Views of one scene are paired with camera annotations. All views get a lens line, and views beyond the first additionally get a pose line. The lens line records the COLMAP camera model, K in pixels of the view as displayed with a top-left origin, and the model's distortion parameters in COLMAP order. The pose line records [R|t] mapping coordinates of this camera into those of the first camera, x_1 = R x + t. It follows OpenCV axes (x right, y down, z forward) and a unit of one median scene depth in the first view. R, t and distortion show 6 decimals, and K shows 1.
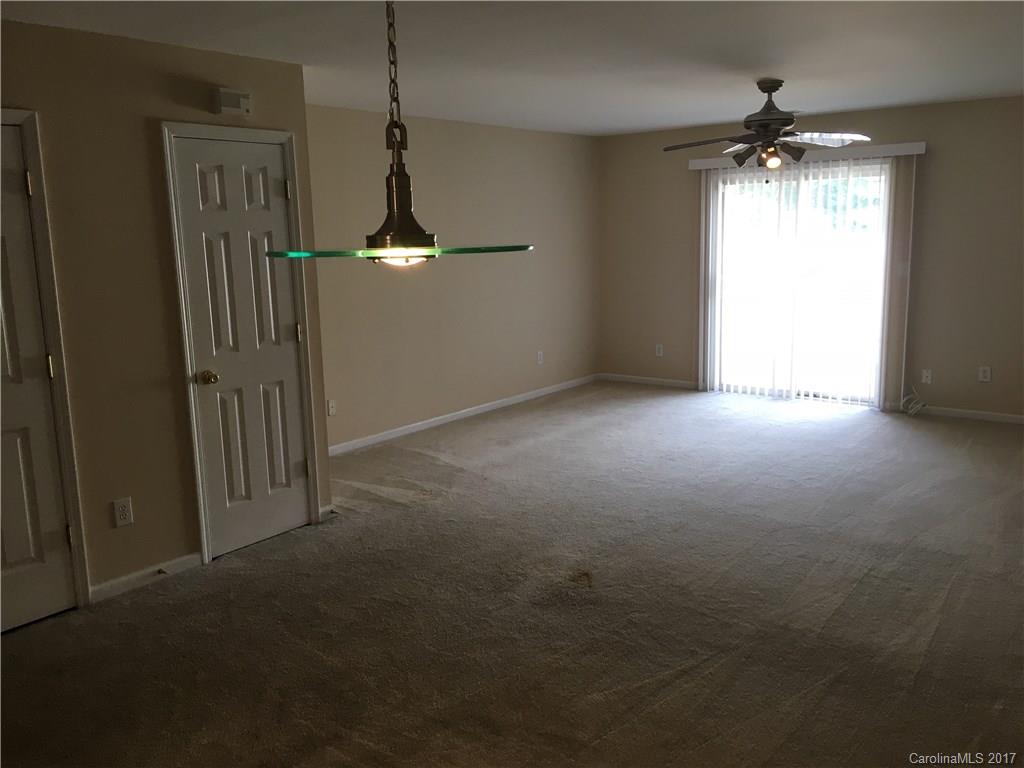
lens RADIAL K [[870.6, 0, 510.6], [0, 870.6, 380.4], [0, 0, 1]] dist [0.030769, -0.007913]
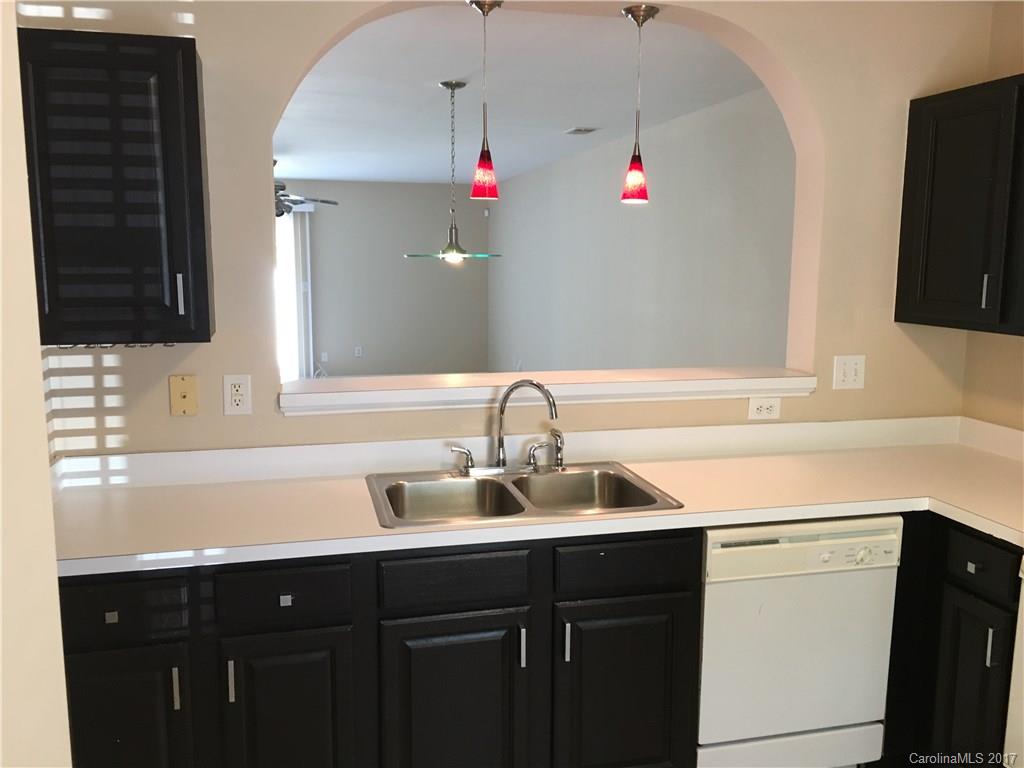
lens RADIAL K [[870.6, 0, 510.6], [0, 870.6, 380.4], [0, 0, 1]] dist [0.030769, -0.007913]
pose [[0.623384, -0.086474, 0.777119, -0.666681], [0.119320, 0.992746, 0.014752, 0.069115], [-0.772758, 0.083530, 0.629180, -0.261628]]
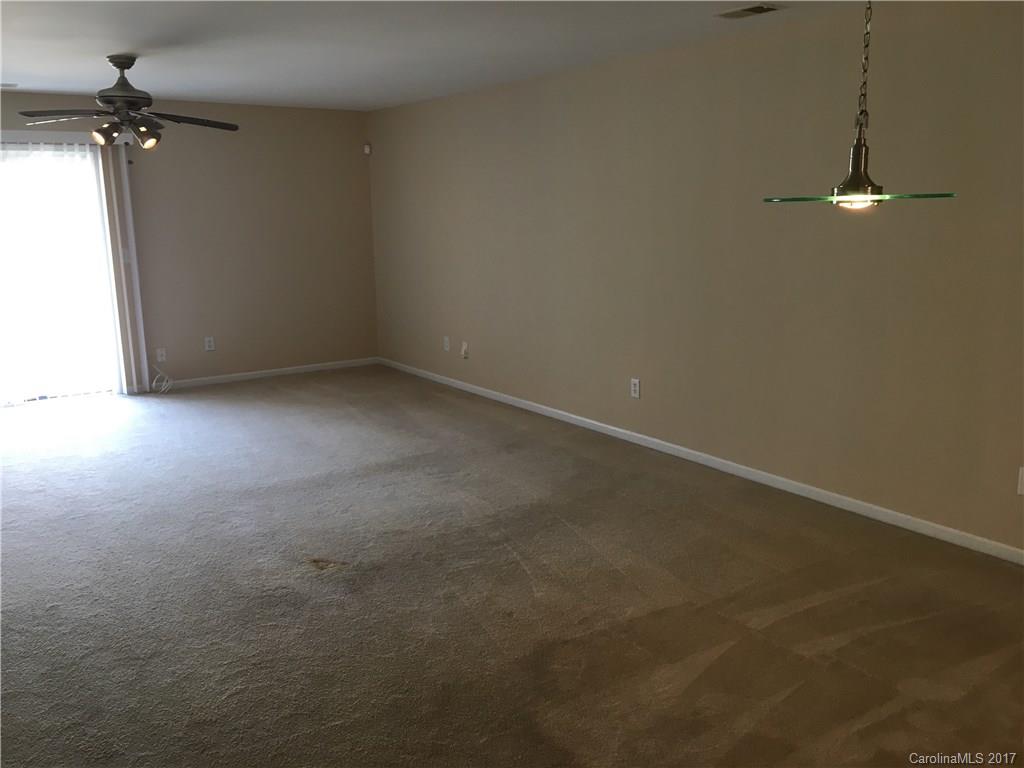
lens RADIAL K [[870.6, 0, 510.6], [0, 870.6, 380.4], [0, 0, 1]] dist [0.030769, -0.007913]
pose [[0.303861, -0.172583, 0.936954, -0.534441], [0.176029, 0.976694, 0.122815, -0.040322], [-0.936313, 0.127613, 0.327159, 0.336695]]
